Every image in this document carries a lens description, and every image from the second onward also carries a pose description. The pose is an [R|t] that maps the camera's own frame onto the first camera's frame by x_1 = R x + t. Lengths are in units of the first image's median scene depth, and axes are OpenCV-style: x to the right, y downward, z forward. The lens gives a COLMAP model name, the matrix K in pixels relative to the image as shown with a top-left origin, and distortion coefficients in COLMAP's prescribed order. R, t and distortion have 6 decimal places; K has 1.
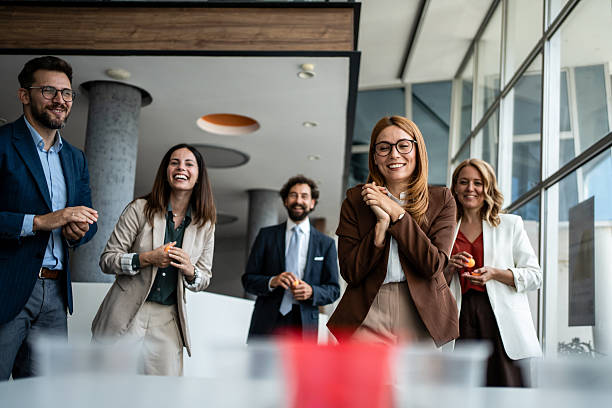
lens RADIAL K [[619.8, 0, 308.4], [0, 619.8, 197.3], [0, 0, 1]] dist [-0.019099, 0.133255]
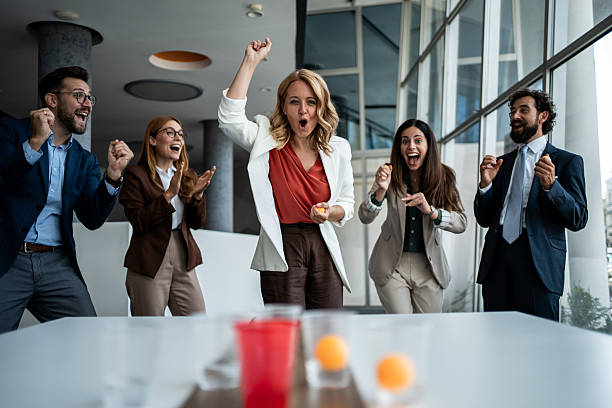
lens RADIAL K [[619.8, 0, 308.4], [0, 619.8, 197.3], [0, 0, 1]] dist [-0.019099, 0.133255]
pose [[0.997142, -0.033563, 0.067686, 0.004514], [0.024365, 0.990895, 0.132414, -0.025100], [-0.071514, -0.130387, 0.988881, -0.052373]]
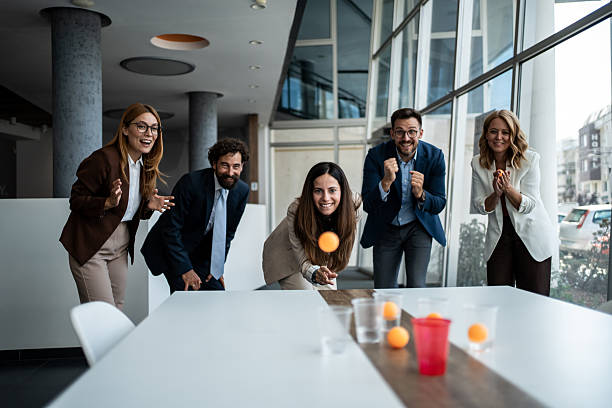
lens RADIAL K [[619.8, 0, 308.4], [0, 619.8, 197.3], [0, 0, 1]] dist [-0.019099, 0.133255]
pose [[0.990270, -0.030717, 0.135726, -0.062809], [0.002820, 0.979563, 0.201120, -0.069648], [-0.139130, -0.198780, 0.970118, -0.139310]]
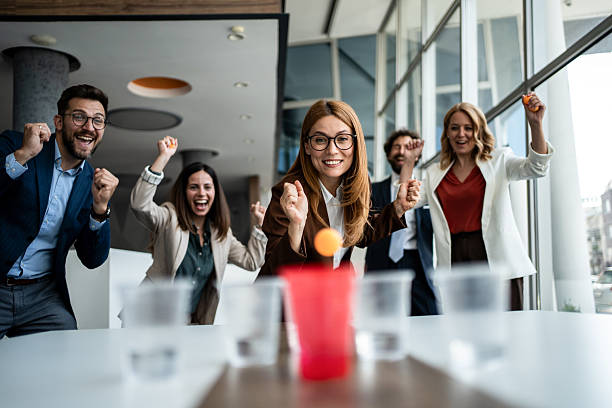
lens RADIAL K [[619.8, 0, 308.4], [0, 619.8, 197.3], [0, 0, 1]] dist [-0.019099, 0.133255]
pose [[0.992657, -0.052147, 0.109148, -0.008866], [0.044115, 0.996226, 0.074756, -0.004696], [-0.112634, -0.069392, 0.991211, -0.035291]]
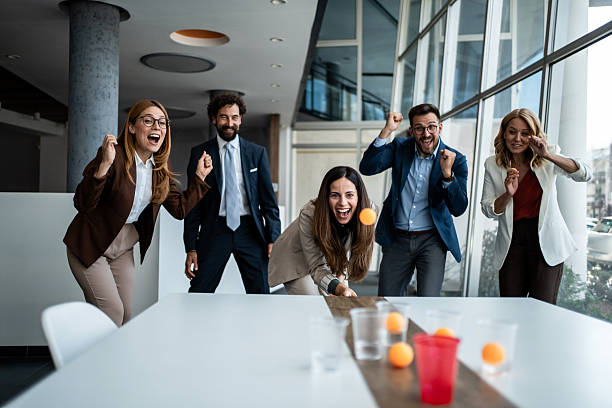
lens RADIAL K [[619.8, 0, 308.4], [0, 619.8, 197.3], [0, 0, 1]] dist [-0.019099, 0.133255]
pose [[0.995224, -0.005564, 0.097455, -0.049081], [-0.013731, 0.980468, 0.196197, -0.061179], [-0.096643, -0.196599, 0.975710, -0.113556]]
